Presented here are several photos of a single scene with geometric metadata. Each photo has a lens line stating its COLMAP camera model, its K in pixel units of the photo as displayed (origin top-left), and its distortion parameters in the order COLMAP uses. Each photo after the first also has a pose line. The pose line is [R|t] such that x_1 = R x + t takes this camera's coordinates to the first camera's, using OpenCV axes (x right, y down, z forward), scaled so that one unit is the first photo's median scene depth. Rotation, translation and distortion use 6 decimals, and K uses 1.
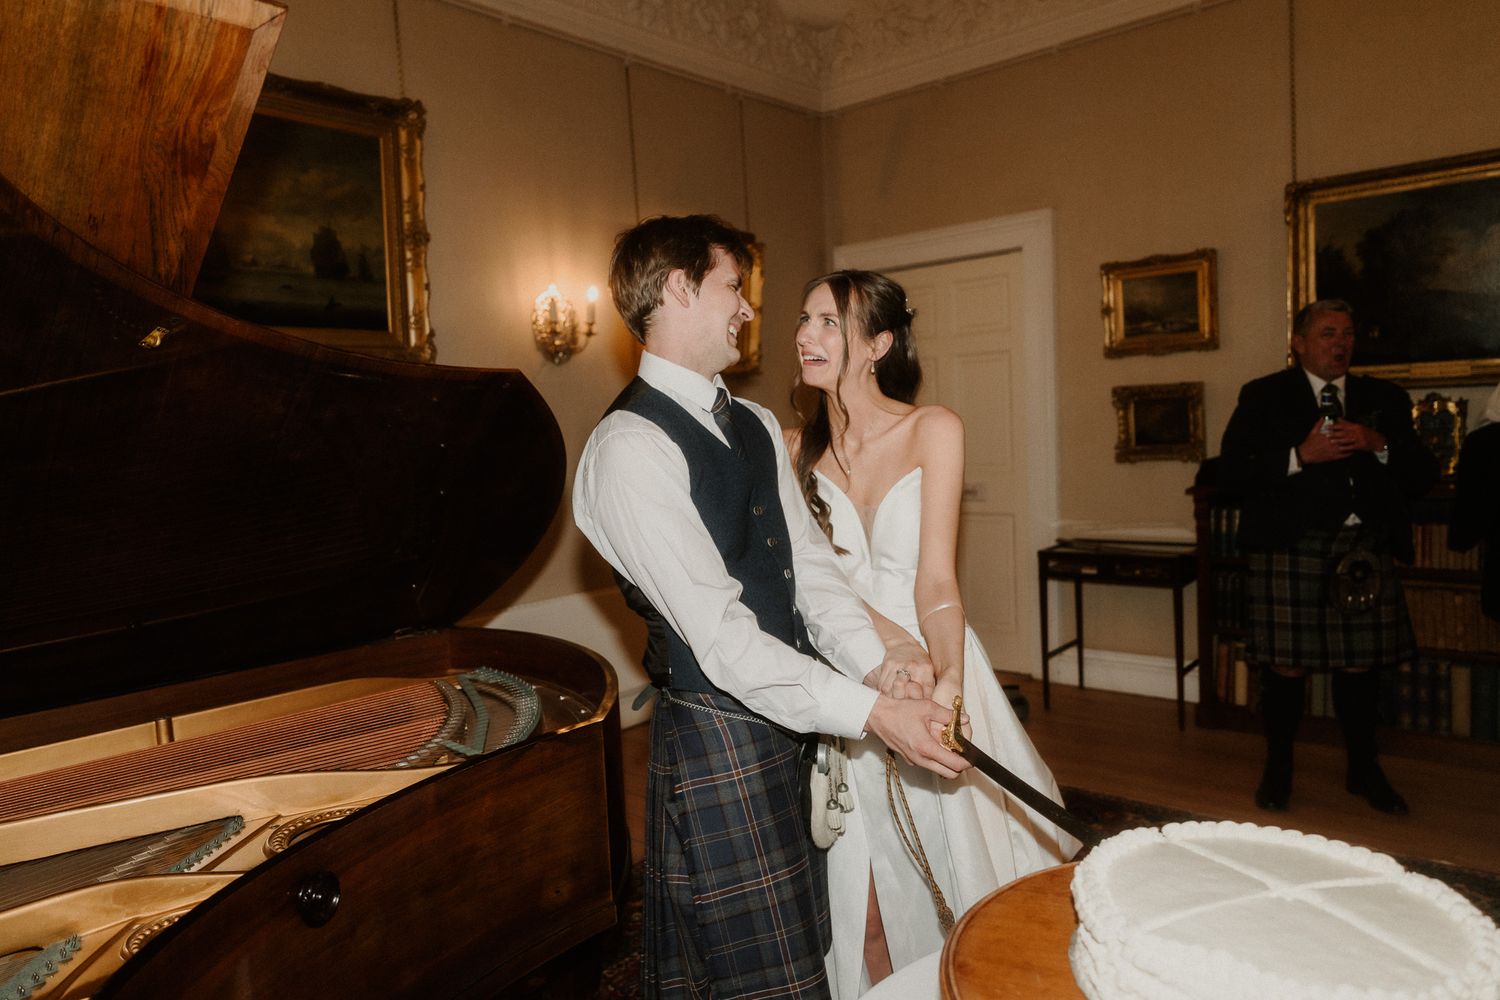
lens RADIAL K [[1017.5, 0, 758.7], [0, 1017.5, 498.6], [0, 0, 1]] dist [0.001577, 0.000963]
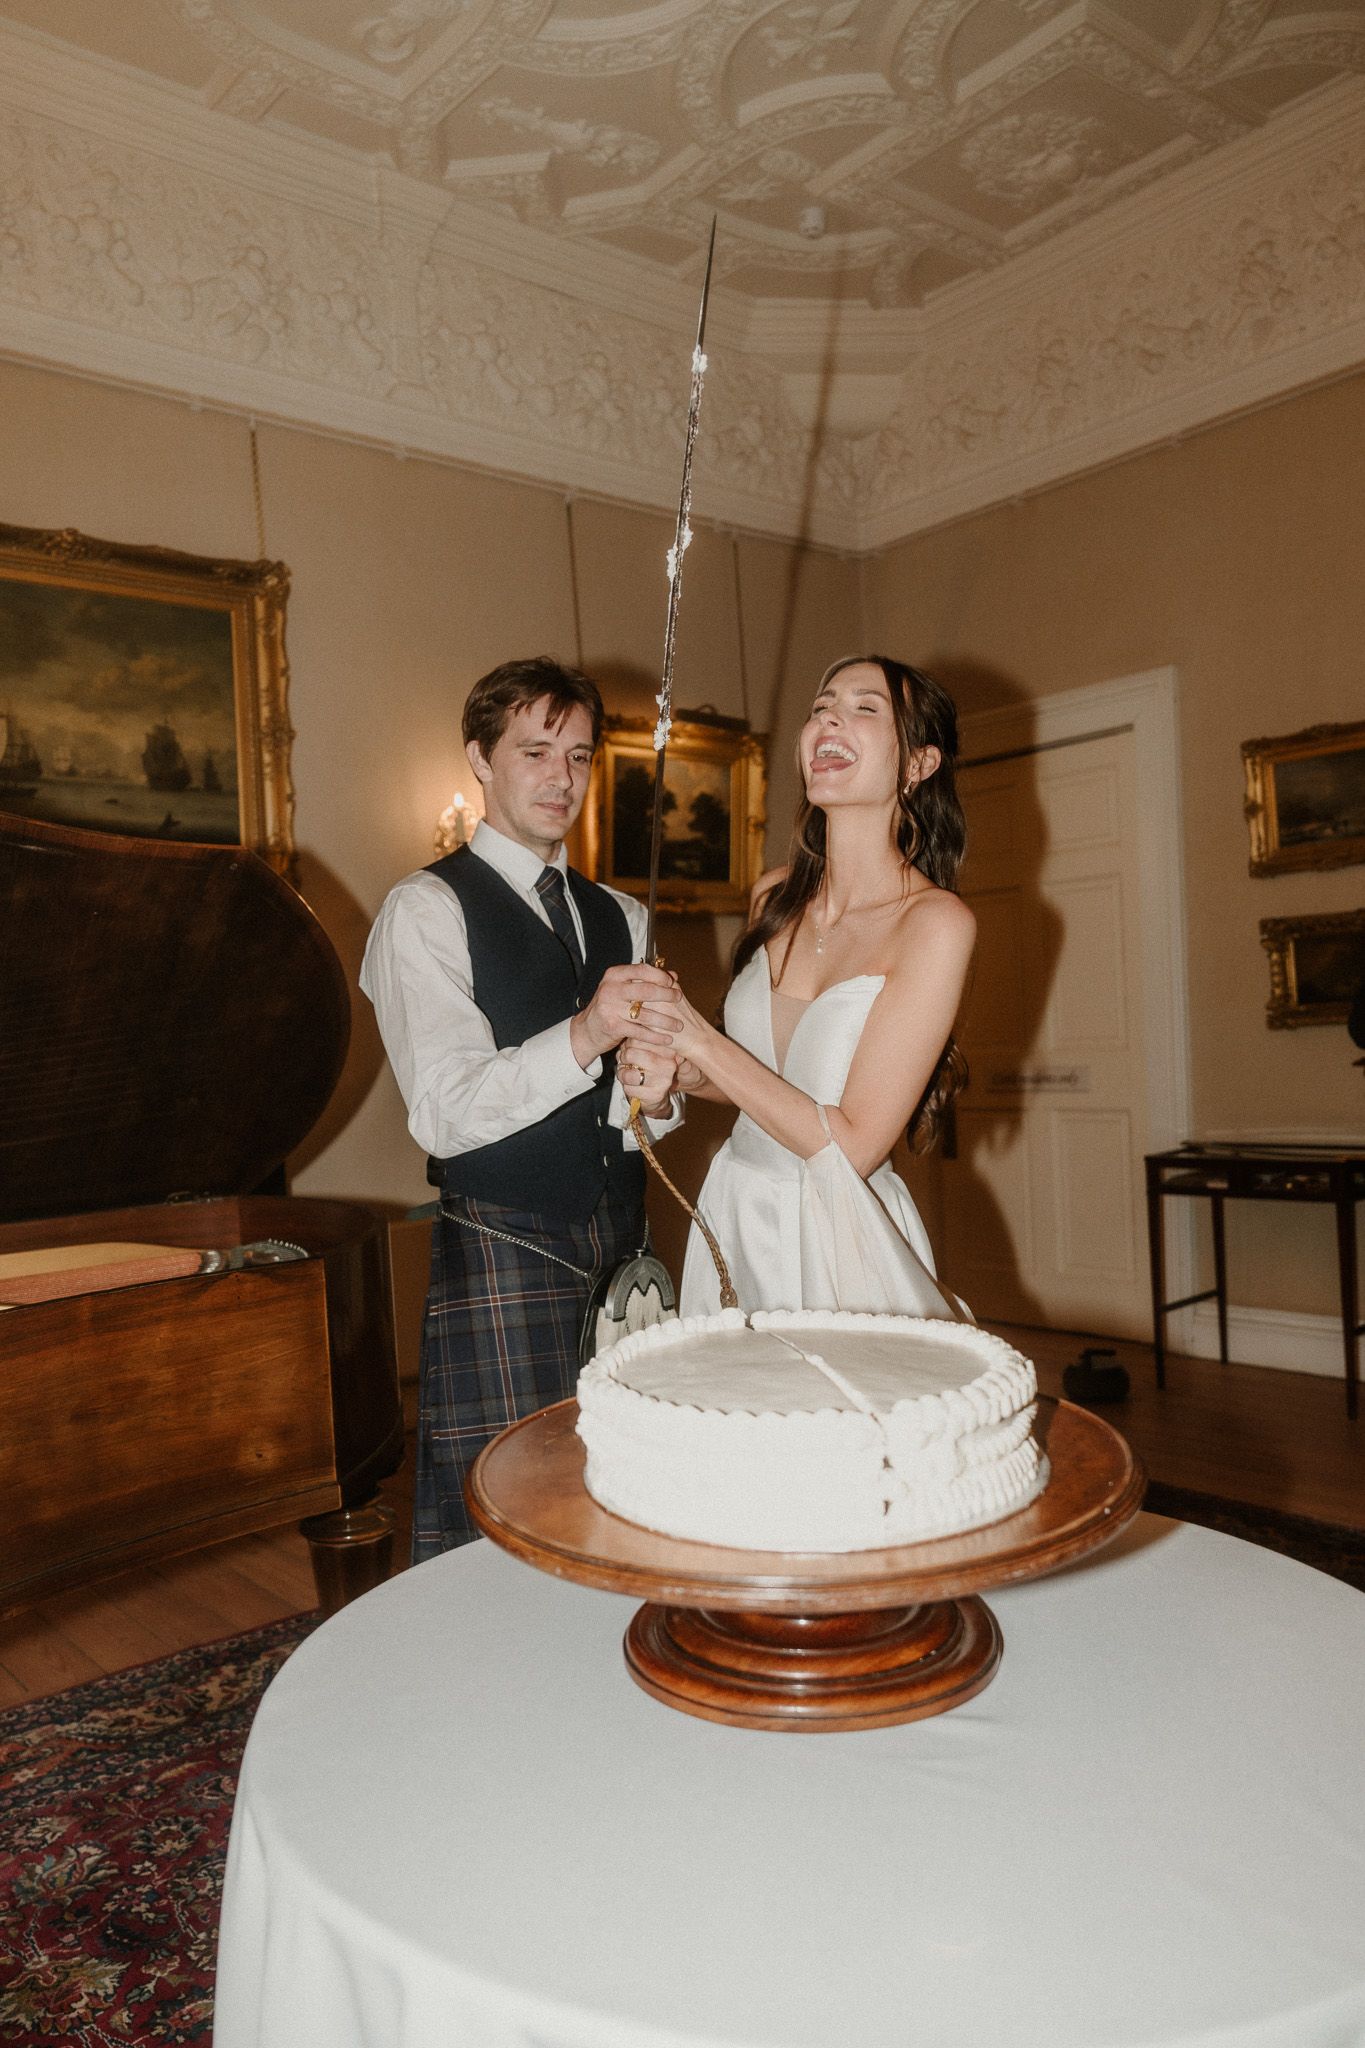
lens RADIAL K [[1485.1, 0, 637.4], [0, 1485.1, 1092.0], [0, 0, 1]] dist [-0.000954, 0.000683]
pose [[0.985935, 0.000484, -0.167129, 0.114122], [-0.005363, 0.999573, -0.028741, 0.042723], [0.167044, 0.029233, 0.985516, -0.060235]]
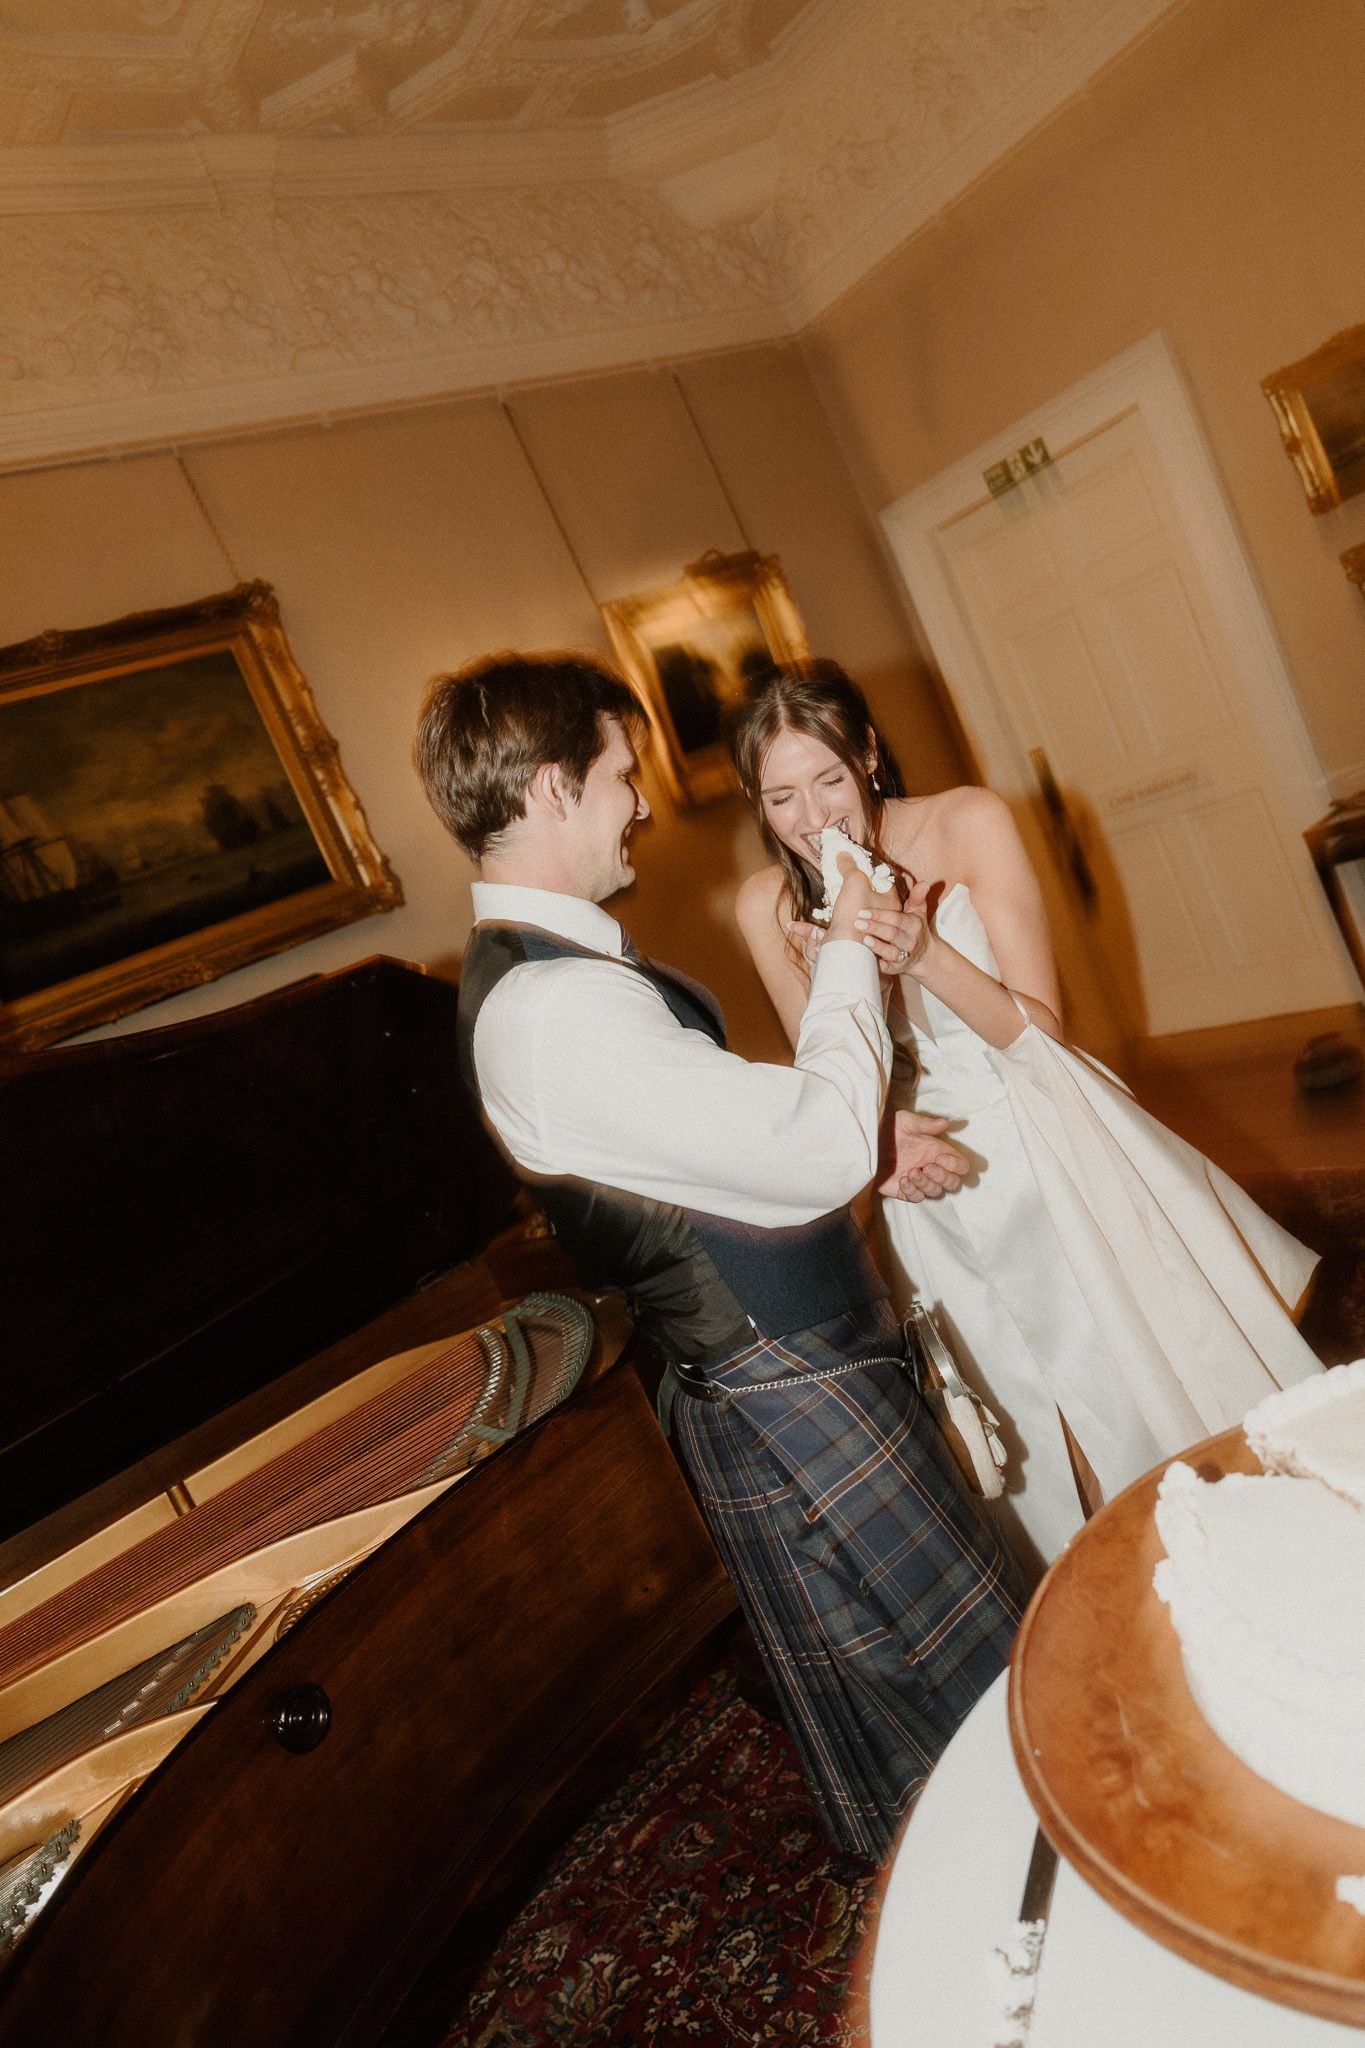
lens RADIAL K [[1389.2, 0, 680.2], [0, 1389.2, 1025.1], [0, 0, 1]] dist [0.001577, 0.000963]
pose [[0.916975, -0.326256, -0.229596, 0.075025], [0.346115, 0.936797, 0.051148, -0.021342], [0.198397, -0.126368, 0.971941, 0.013115]]
